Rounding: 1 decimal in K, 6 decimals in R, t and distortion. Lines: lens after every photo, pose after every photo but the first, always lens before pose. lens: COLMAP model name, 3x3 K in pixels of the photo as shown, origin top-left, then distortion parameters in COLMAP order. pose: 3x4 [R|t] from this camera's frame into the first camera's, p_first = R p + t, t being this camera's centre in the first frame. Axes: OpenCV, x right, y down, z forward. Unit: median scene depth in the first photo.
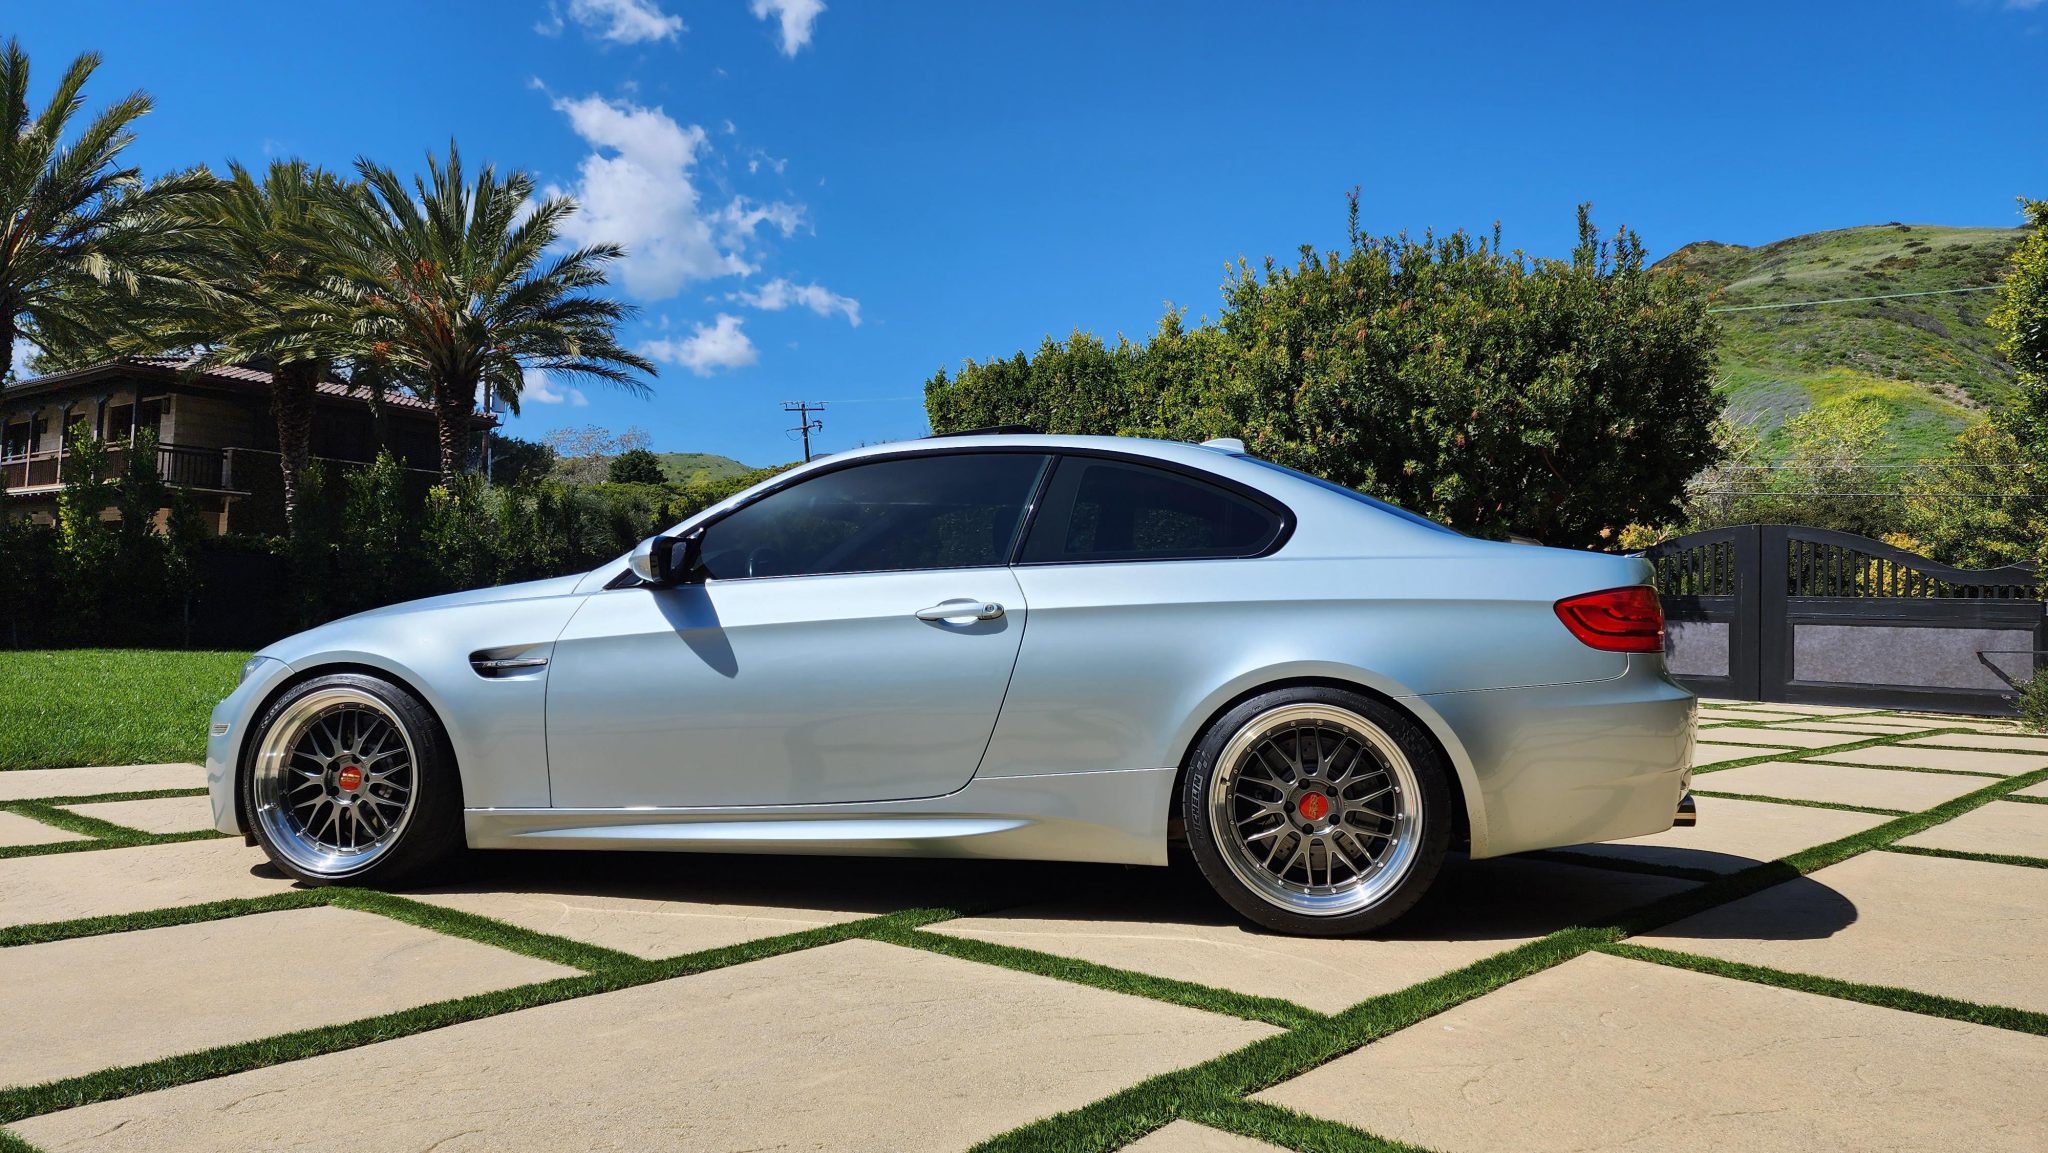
lens RADIAL K [[1368.2, 0, 1022.8], [0, 1368.2, 575.6], [0, 0, 1]] dist [0.065787, -0.052250]
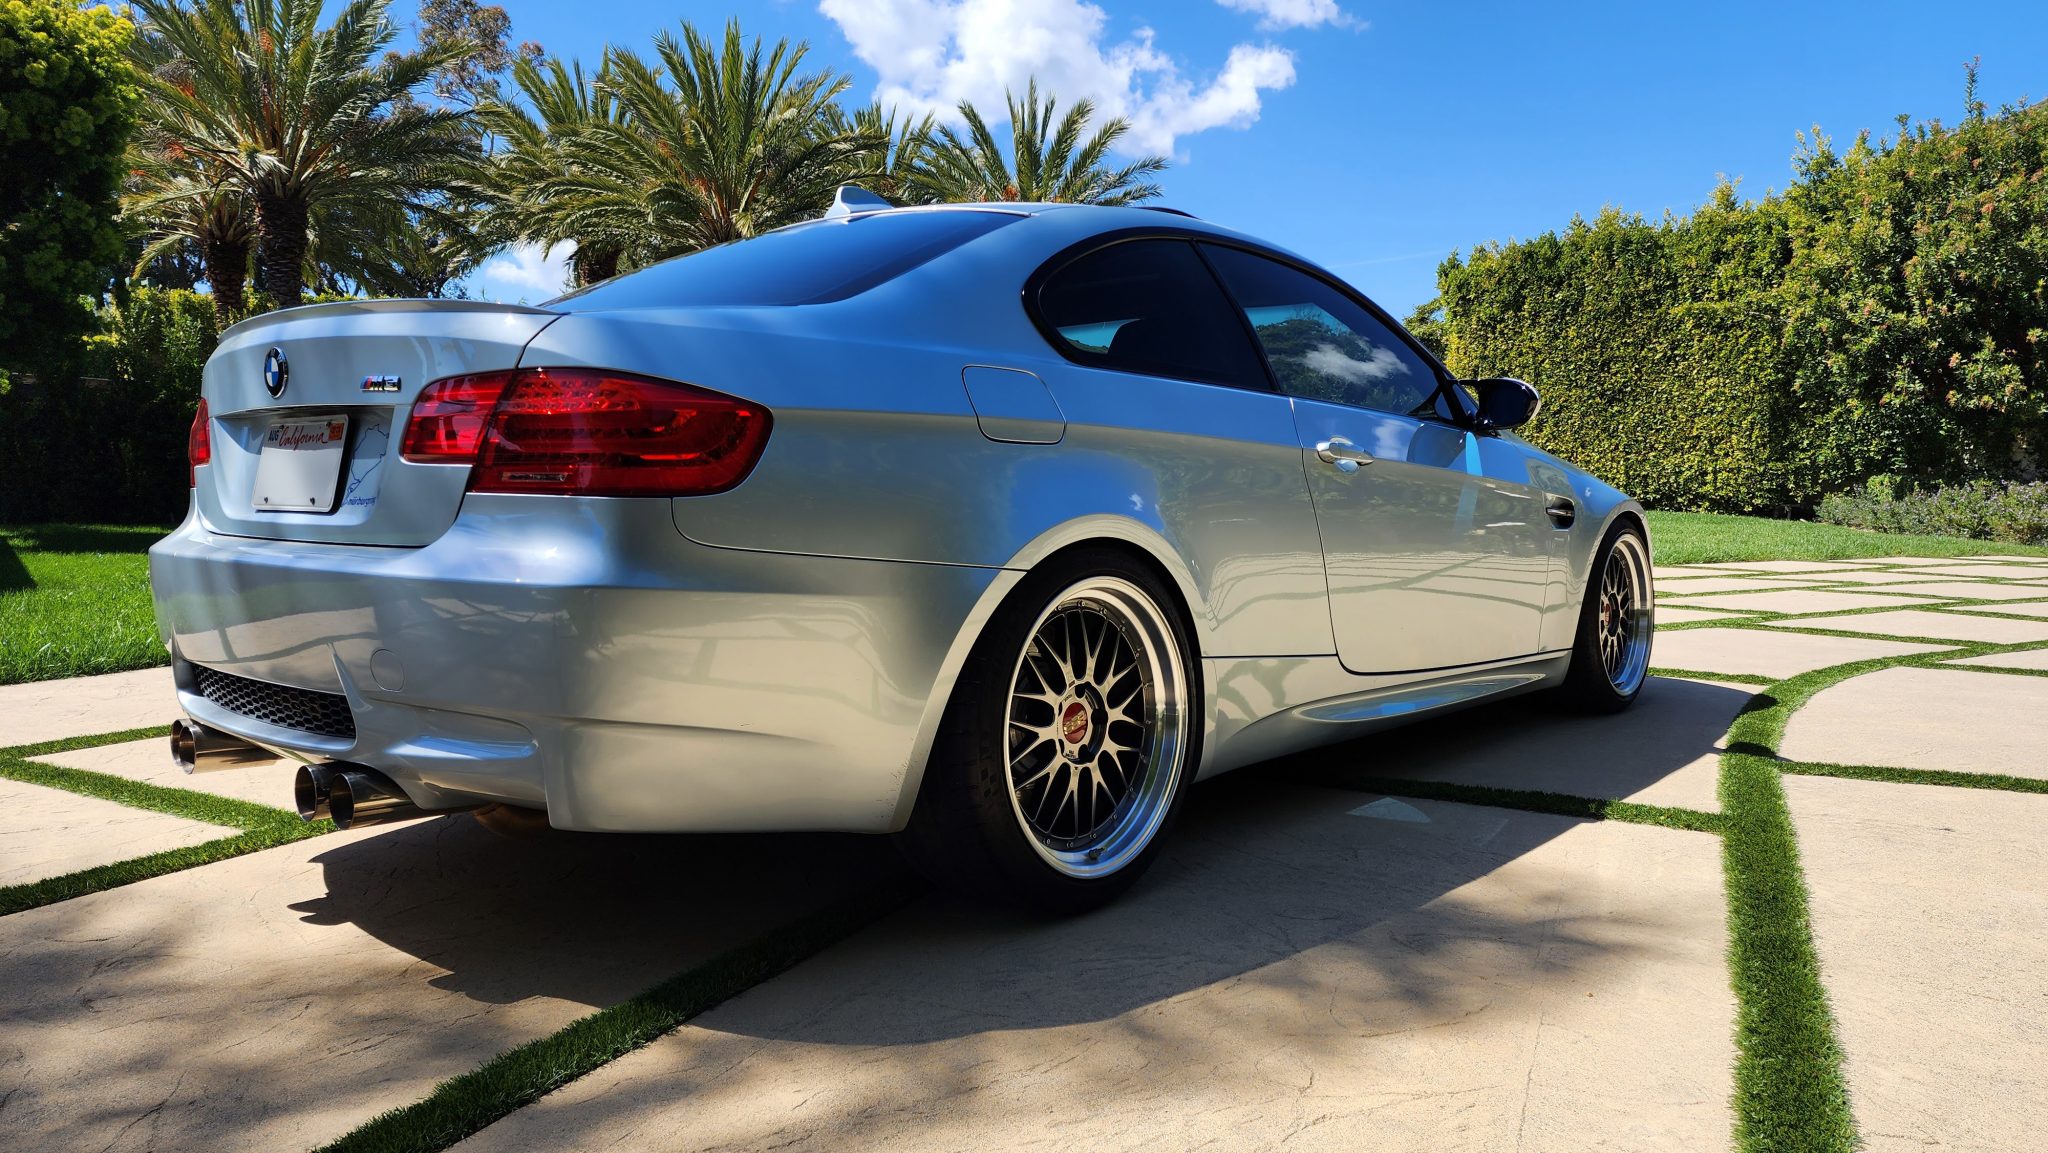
lens RADIAL K [[1373.1, 0, 1017.8], [0, 1373.1, 594.4], [0, 0, 1]] dist [0.080812, -0.076443]
pose [[0.968917, 0.008181, -0.247251, -0.181837], [0.017953, 0.994493, 0.103259, -0.007105], [0.246734, -0.104488, 0.963434, -0.209357]]
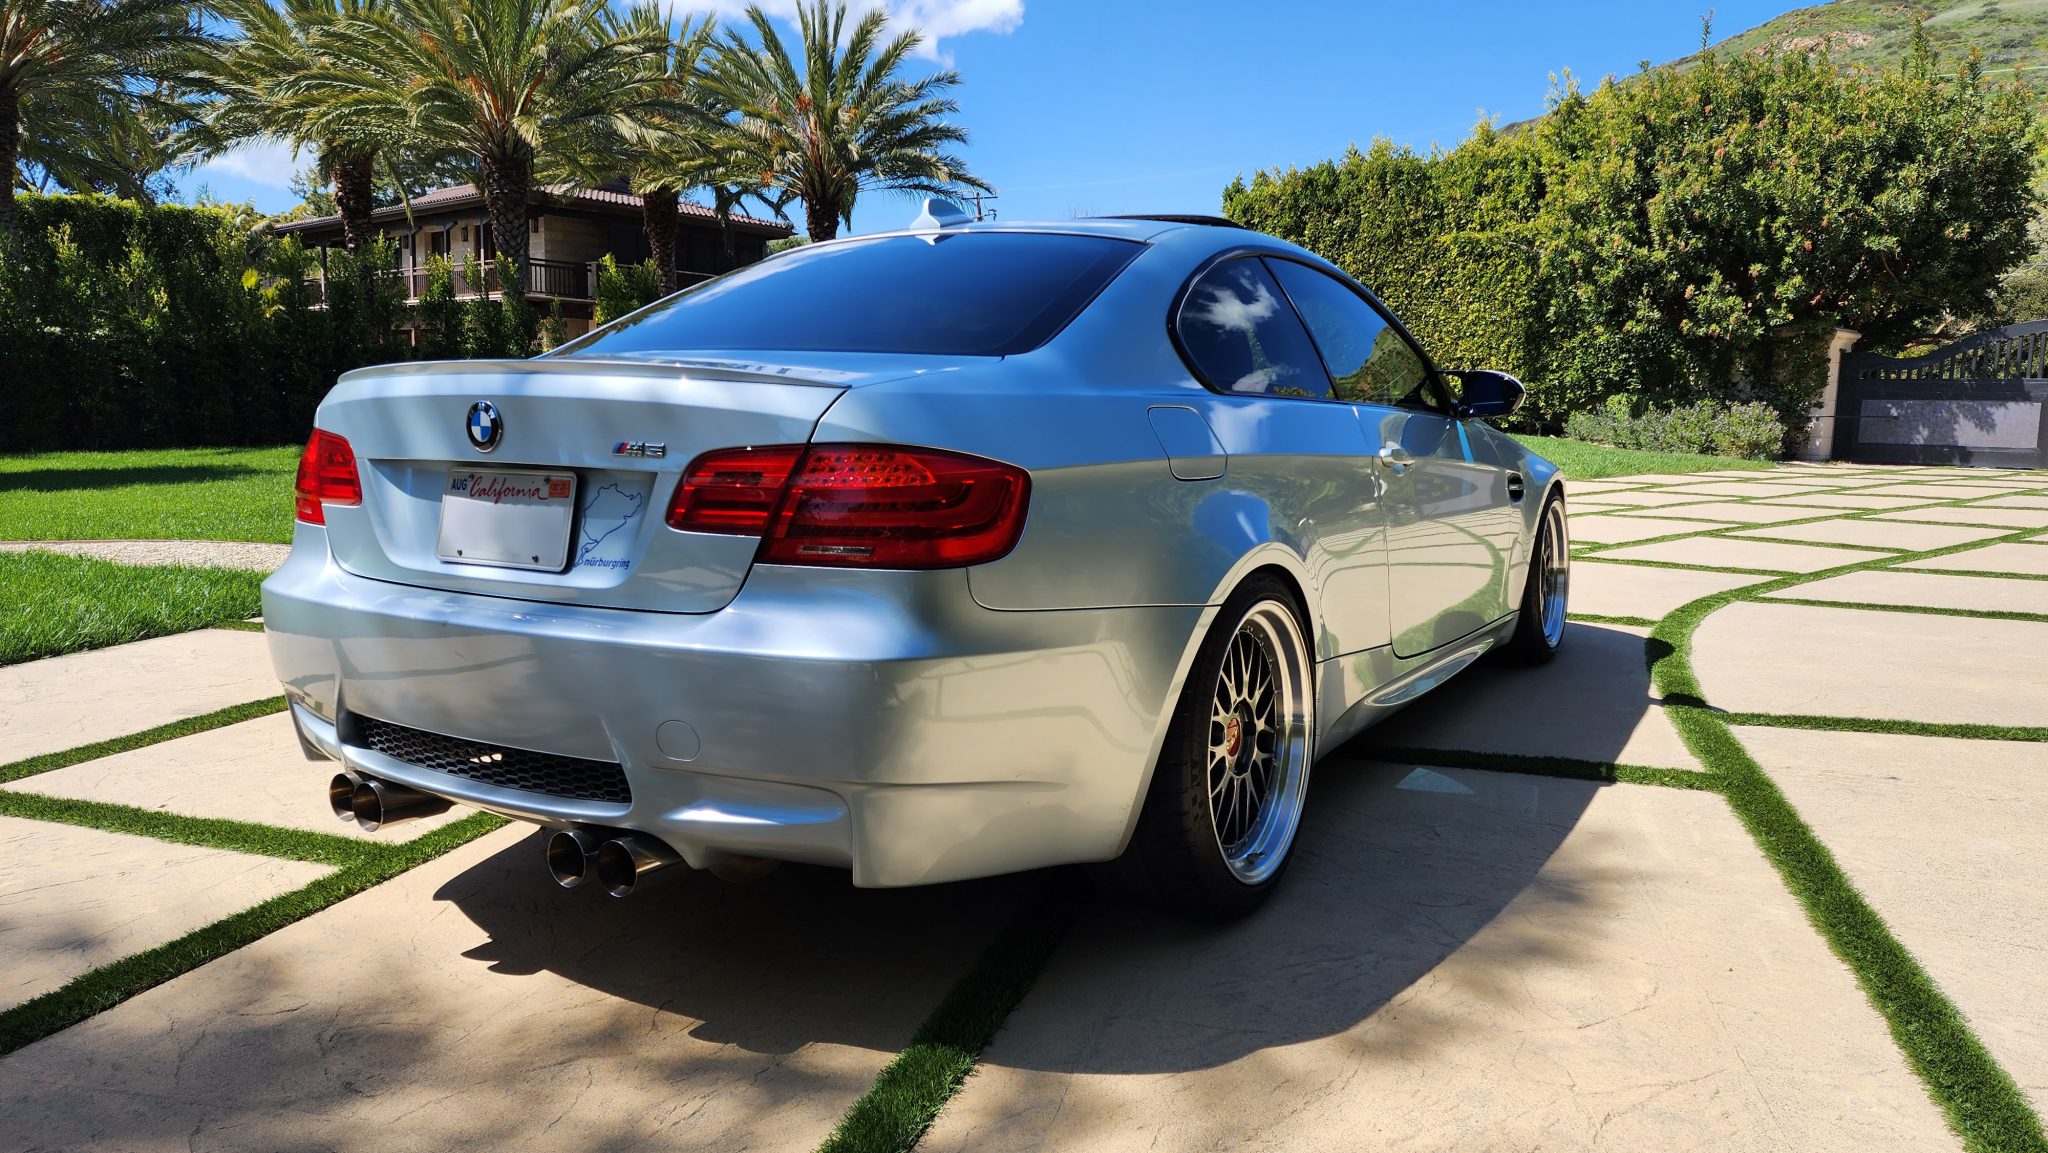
lens RADIAL K [[1368.2, 0, 1022.8], [0, 1368.2, 575.6], [0, 0, 1]] dist [0.065787, -0.052250]
pose [[0.996452, -0.003599, -0.084085, -0.214182], [0.016874, 0.987341, 0.157713, -0.018378], [0.082453, -0.158572, 0.983899, -0.218212]]
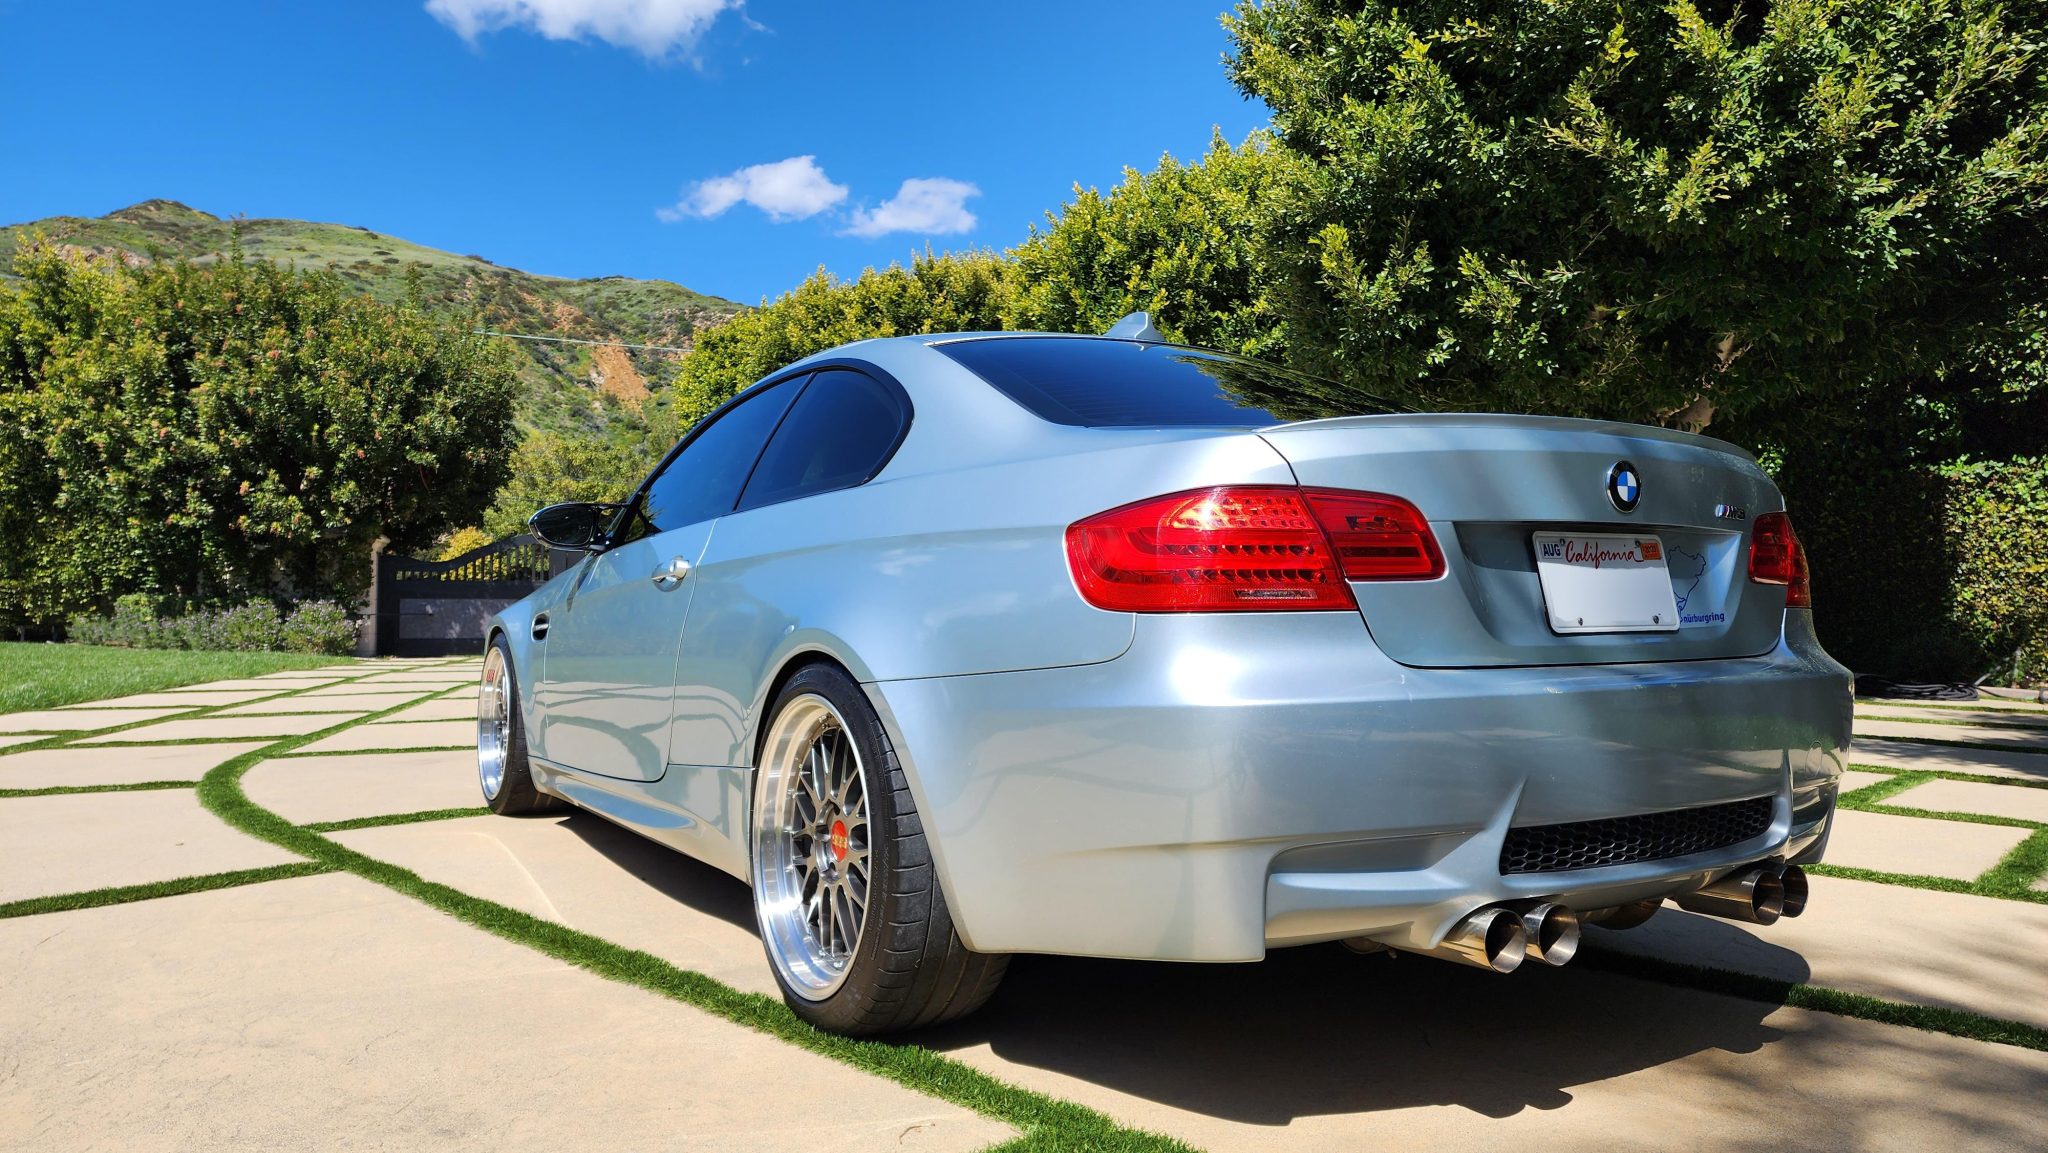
lens RADIAL K [[1368.2, 0, 1022.8], [0, 1368.2, 575.6], [0, 0, 1]] dist [0.065787, -0.052250]
pose [[0.530055, -0.000521, 0.847963, -0.370407], [-0.012956, 0.999878, 0.008714, -0.007785], [-0.847865, -0.015605, 0.529983, -0.136402]]
